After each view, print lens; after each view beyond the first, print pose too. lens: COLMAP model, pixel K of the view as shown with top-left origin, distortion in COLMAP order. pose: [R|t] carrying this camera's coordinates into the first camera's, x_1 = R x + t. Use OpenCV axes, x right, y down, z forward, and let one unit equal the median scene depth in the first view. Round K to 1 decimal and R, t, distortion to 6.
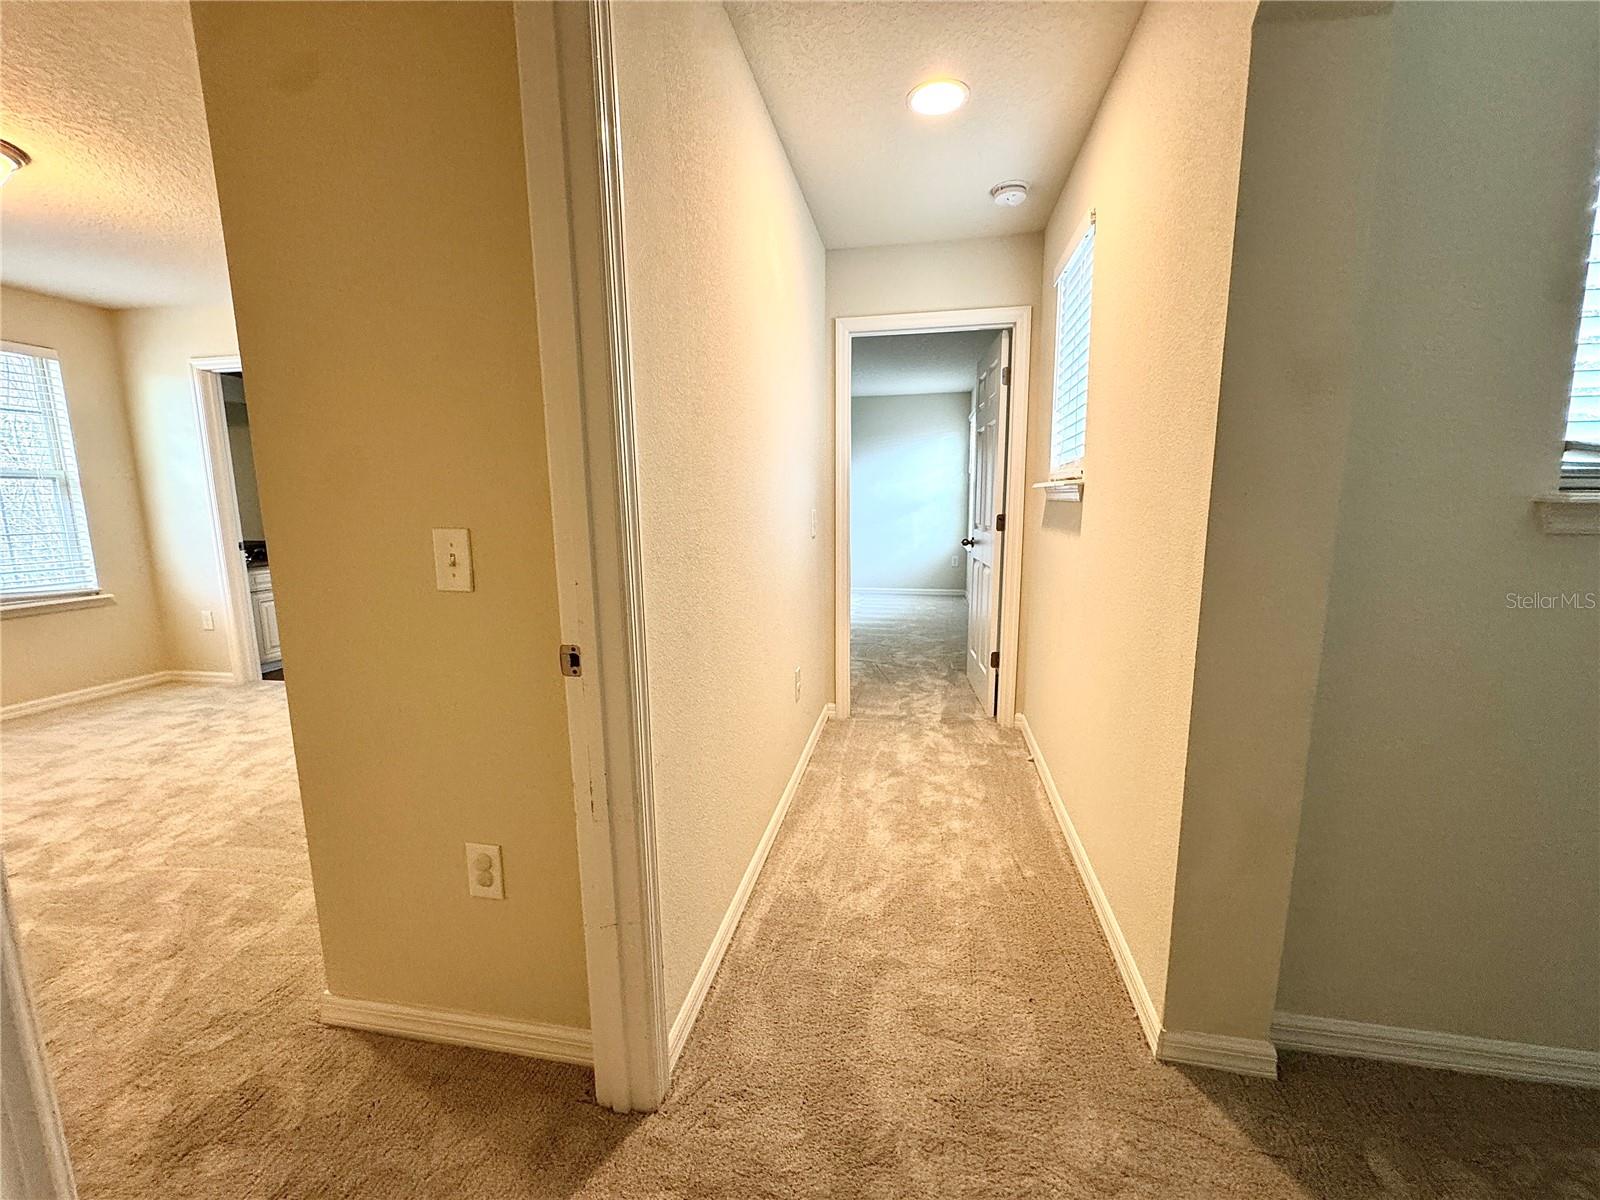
lens RADIAL K [[636.9, 0, 800.0], [0, 636.9, 600.0], [0, 0, 1]] dist [-0.000985, -0.000302]
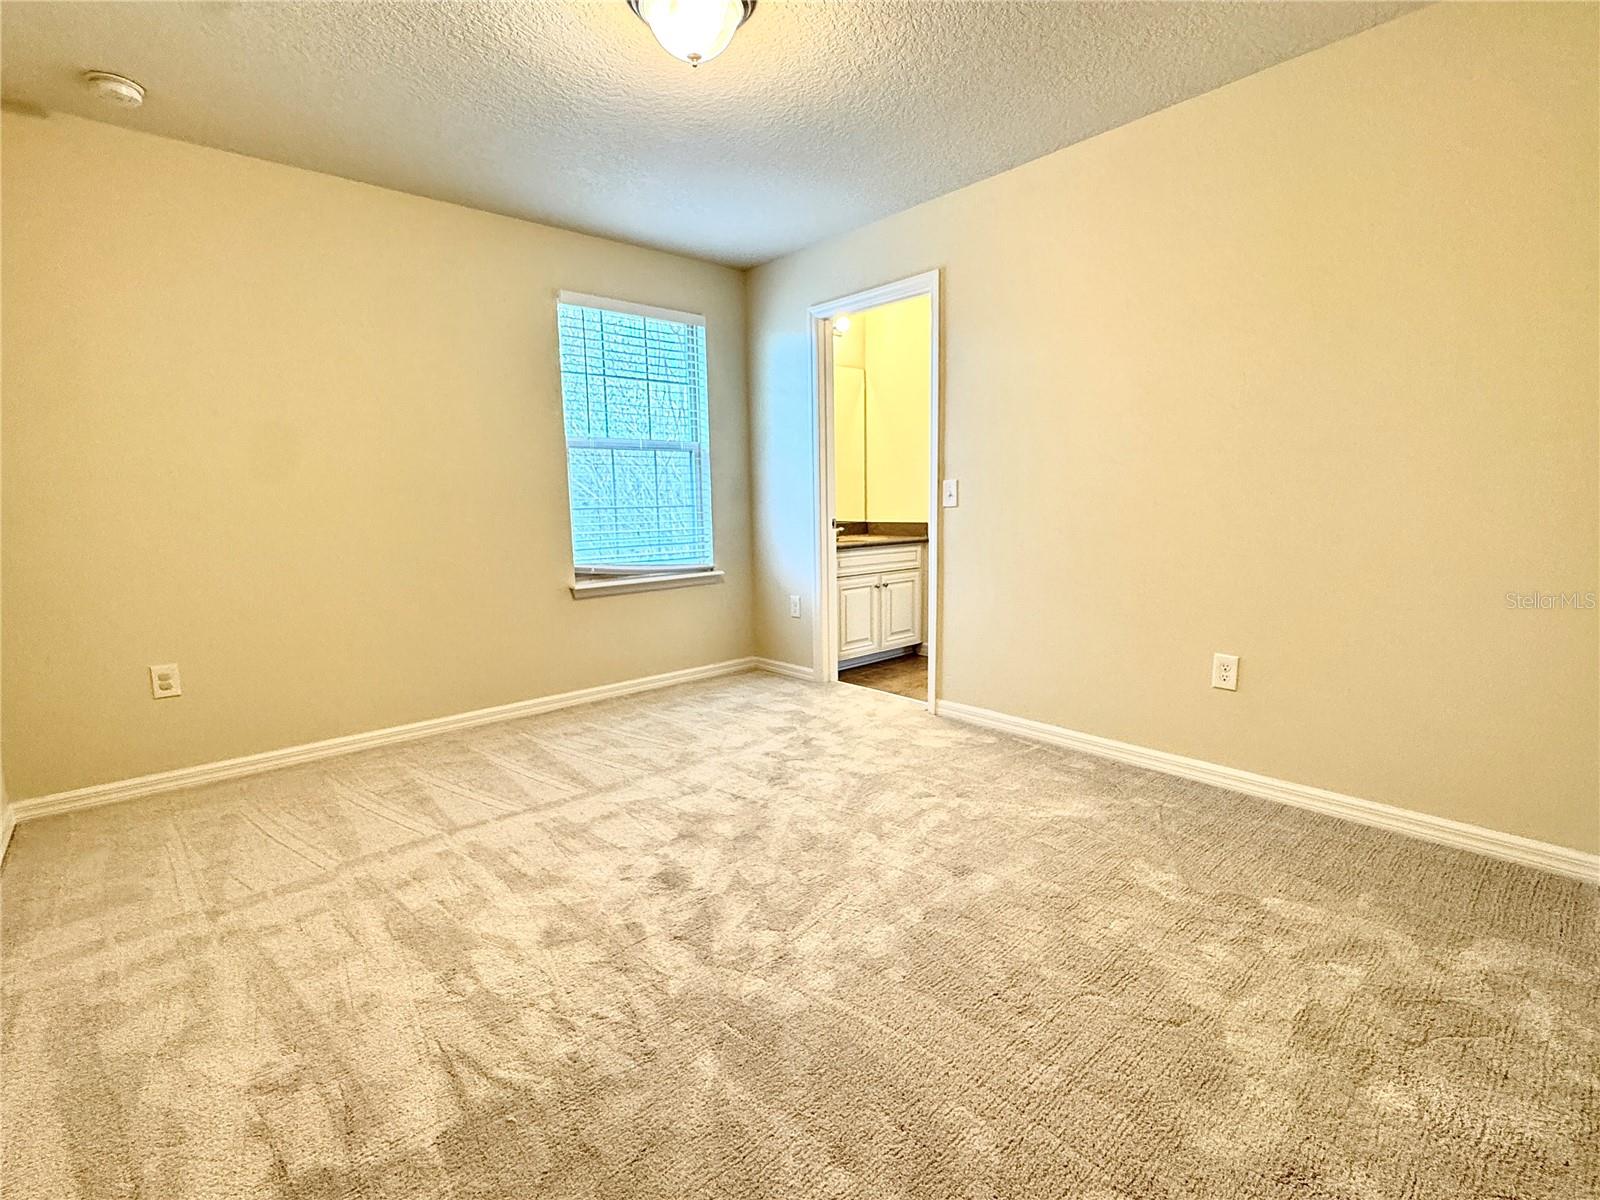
lens RADIAL K [[731.7, 0, 800.0], [0, 731.7, 600.0], [0, 0, 1]] dist [0.002768, 0.000312]
pose [[0.796382, 0.077261, -0.599839, -0.442683], [-0.079314, 0.996583, 0.023061, -0.001162], [0.599571, 0.029210, 0.799789, 0.264224]]
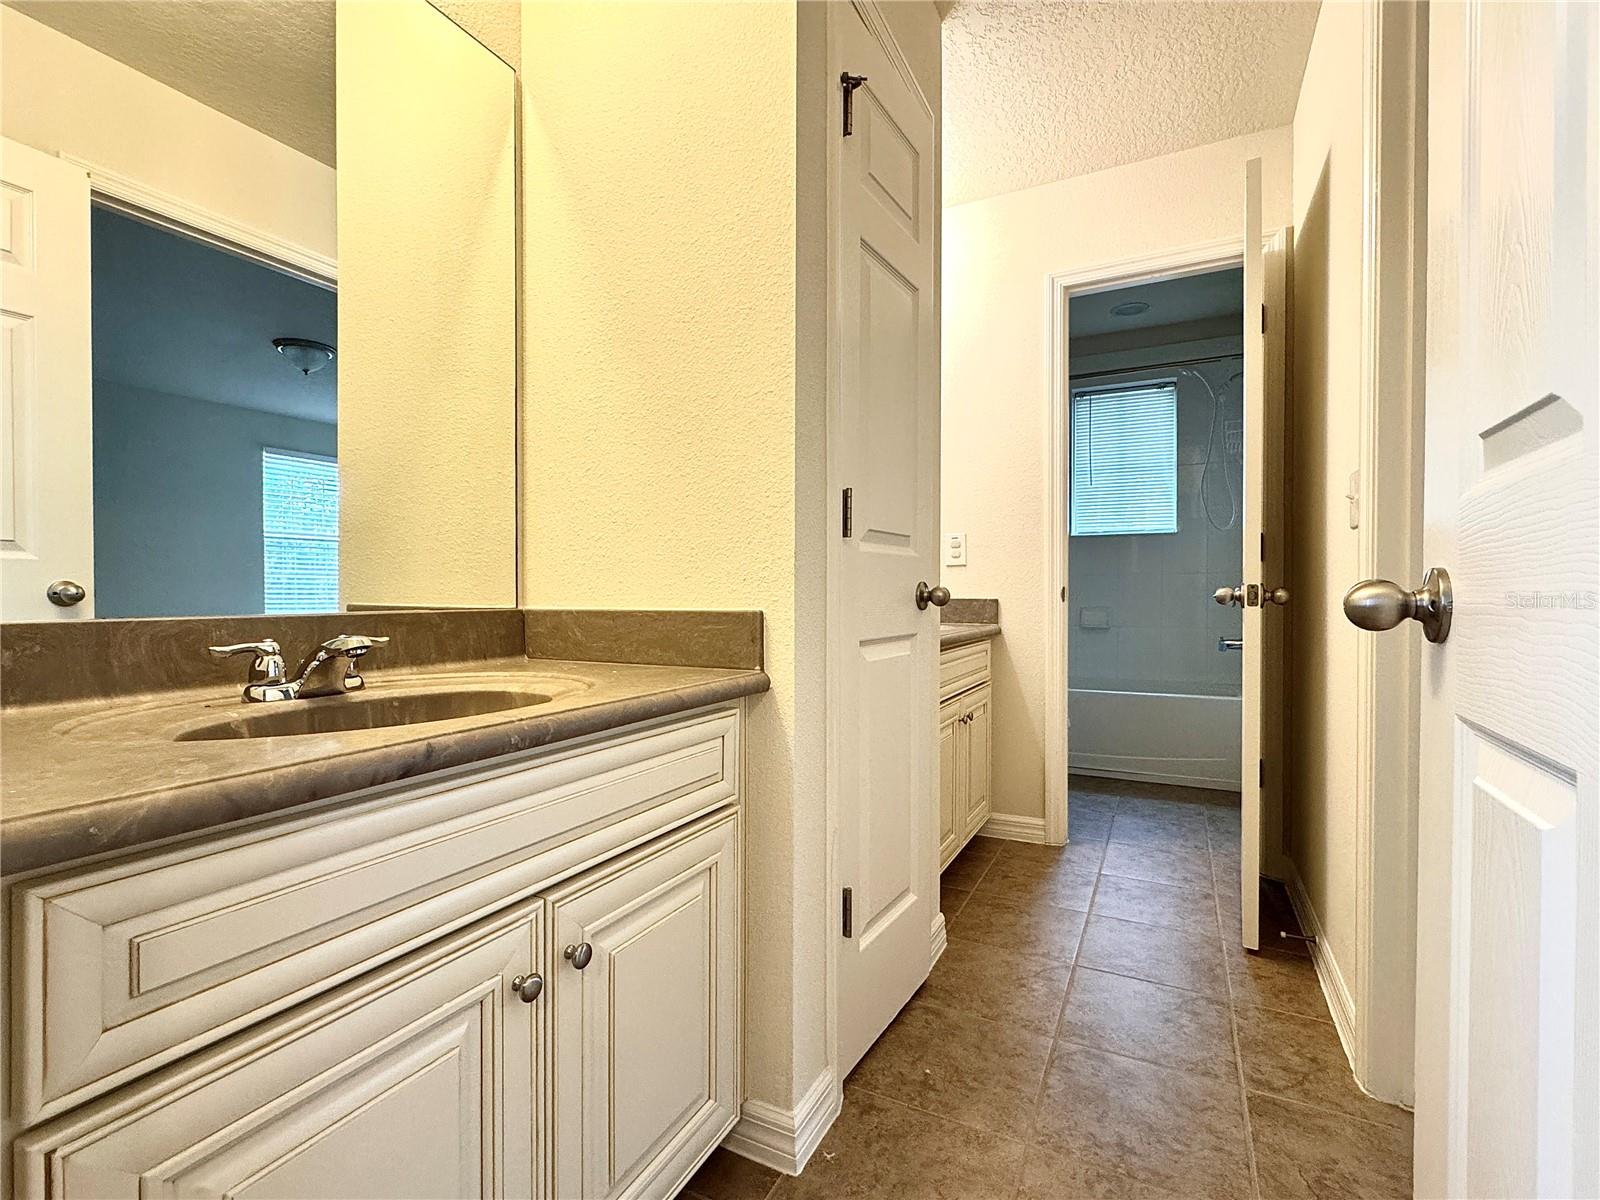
lens RADIAL K [[731.7, 0, 800.0], [0, 731.7, 600.0], [0, 0, 1]] dist [0.002768, 0.000312]
pose [[0.958912, 0.013465, -0.283385, -1.067649], [-0.052743, 0.989921, -0.131435, -0.112327], [0.278759, 0.140981, 0.949957, 1.344267]]
